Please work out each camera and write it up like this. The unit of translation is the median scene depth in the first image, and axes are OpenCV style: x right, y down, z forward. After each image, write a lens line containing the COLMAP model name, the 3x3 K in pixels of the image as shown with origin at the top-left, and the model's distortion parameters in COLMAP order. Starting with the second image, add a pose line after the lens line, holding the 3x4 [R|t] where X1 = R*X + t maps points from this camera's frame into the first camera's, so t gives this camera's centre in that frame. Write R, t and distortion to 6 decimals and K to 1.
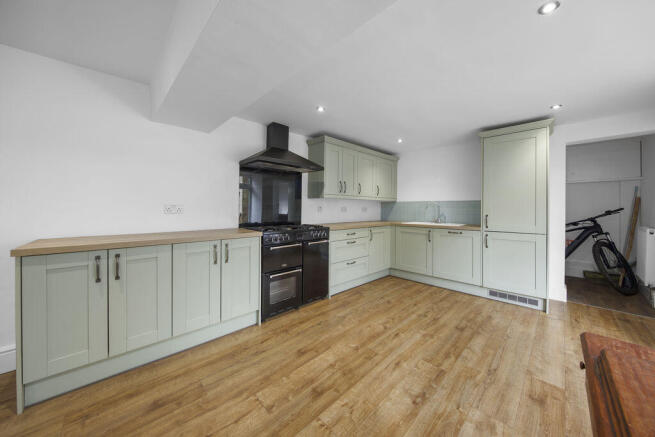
lens RADIAL K [[224.5, 0, 327.5], [0, 224.5, 206.8], [0, 0, 1]] dist [-0.000252, -0.000389]
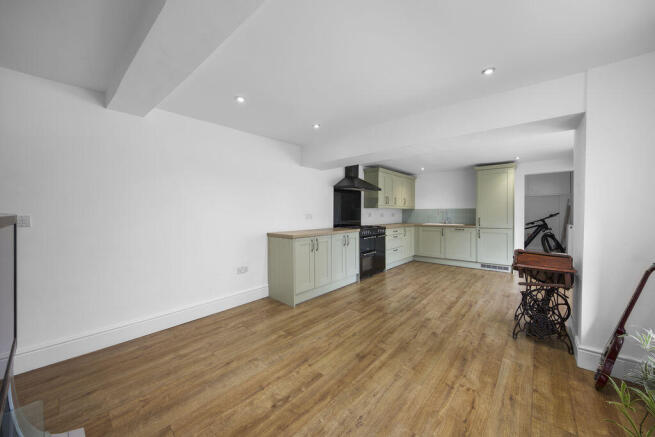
lens RADIAL K [[239.0, 0, 329.3], [0, 239.0, 212.1], [0, 0, 1]] dist [0.015132, -0.000483]
pose [[0.995370, -0.008052, 0.095779, -0.574494], [0.007707, 0.999962, 0.003963, -0.022923], [-0.095807, -0.003206, 0.995395, -0.672247]]
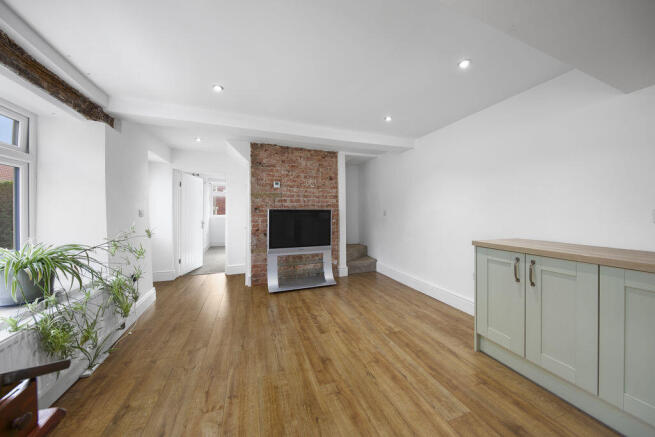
lens RADIAL K [[224.5, 0, 333.5], [0, 224.5, 216.2], [0, 0, 1]] dist [-0.000252, -0.000389]
pose [[-0.383986, 0.005389, -0.923323, 0.170384], [-0.003714, 0.999966, 0.007381, 0.007171], [0.923332, 0.006263, -0.383953, 0.317018]]
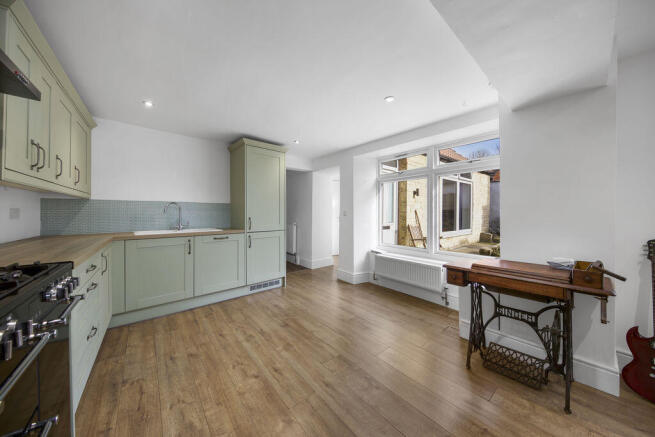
lens RADIAL K [[224.5, 0, 333.0], [0, 224.5, 210.4], [0, 0, 1]] dist [-0.000252, -0.000389]
pose [[0.063442, 0.003291, 0.997980, -0.355689], [-0.006246, 0.999976, -0.002900, 0.005113], [-0.997966, -0.006049, 0.063461, 0.565535]]
